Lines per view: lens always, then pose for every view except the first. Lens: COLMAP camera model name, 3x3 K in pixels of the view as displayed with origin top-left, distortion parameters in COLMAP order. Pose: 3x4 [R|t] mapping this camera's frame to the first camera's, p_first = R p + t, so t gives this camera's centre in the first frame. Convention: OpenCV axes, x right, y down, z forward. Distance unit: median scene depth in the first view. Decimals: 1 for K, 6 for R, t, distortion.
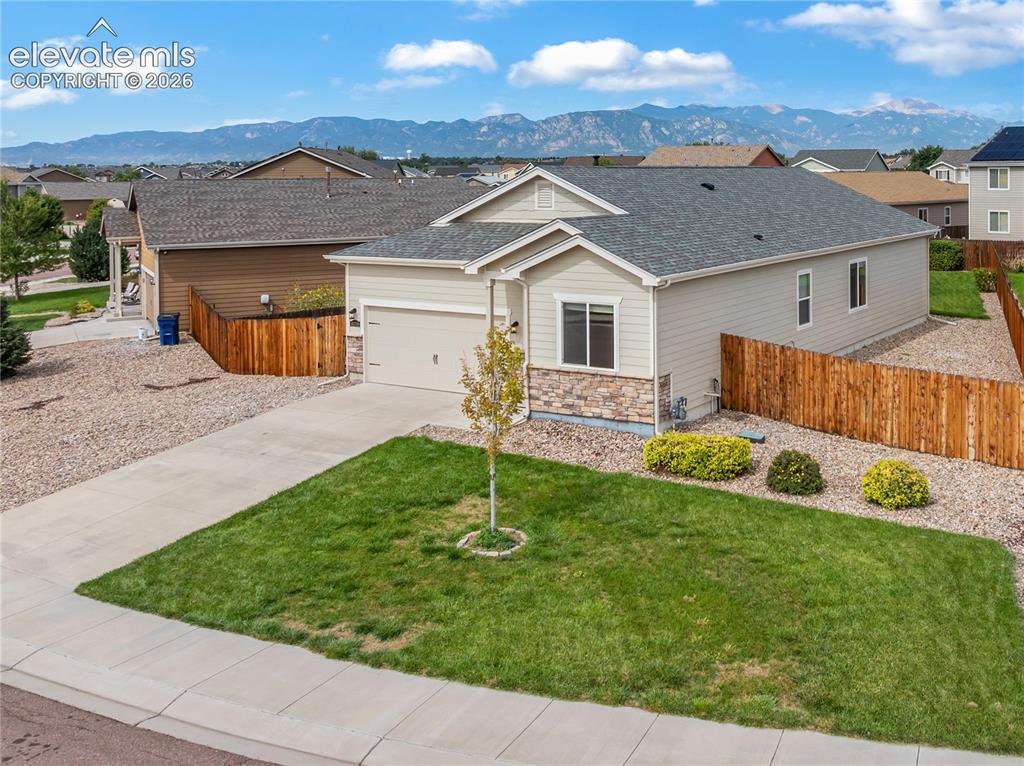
lens RADIAL K [[1316.9, 0, 512.0], [0, 1316.9, 383.0], [0, 0, 1]] dist [-0.019902, 0.051294]
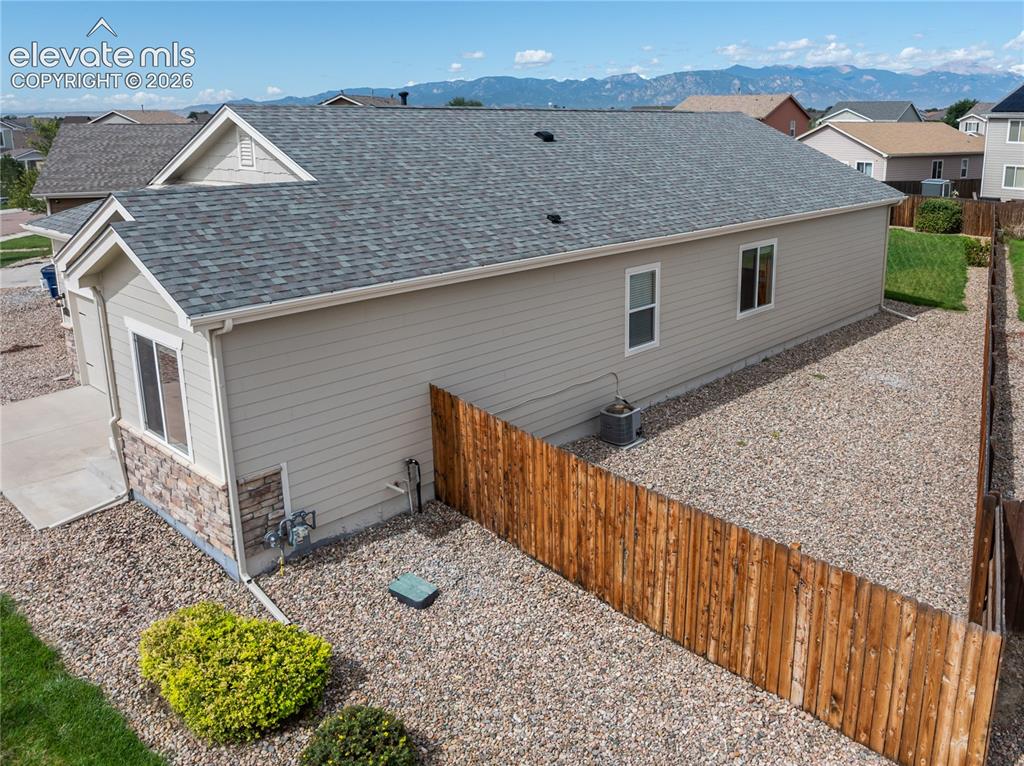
lens RADIAL K [[832.0, 0, 512.0], [0, 832.0, 383.0], [0, 0, 1]] dist [-0.026887, -0.007630]
pose [[0.978207, 0.067993, -0.196185, 0.275853], [-0.038509, 0.987880, 0.150363, -0.099693], [0.204031, -0.139532, 0.968970, 0.639494]]
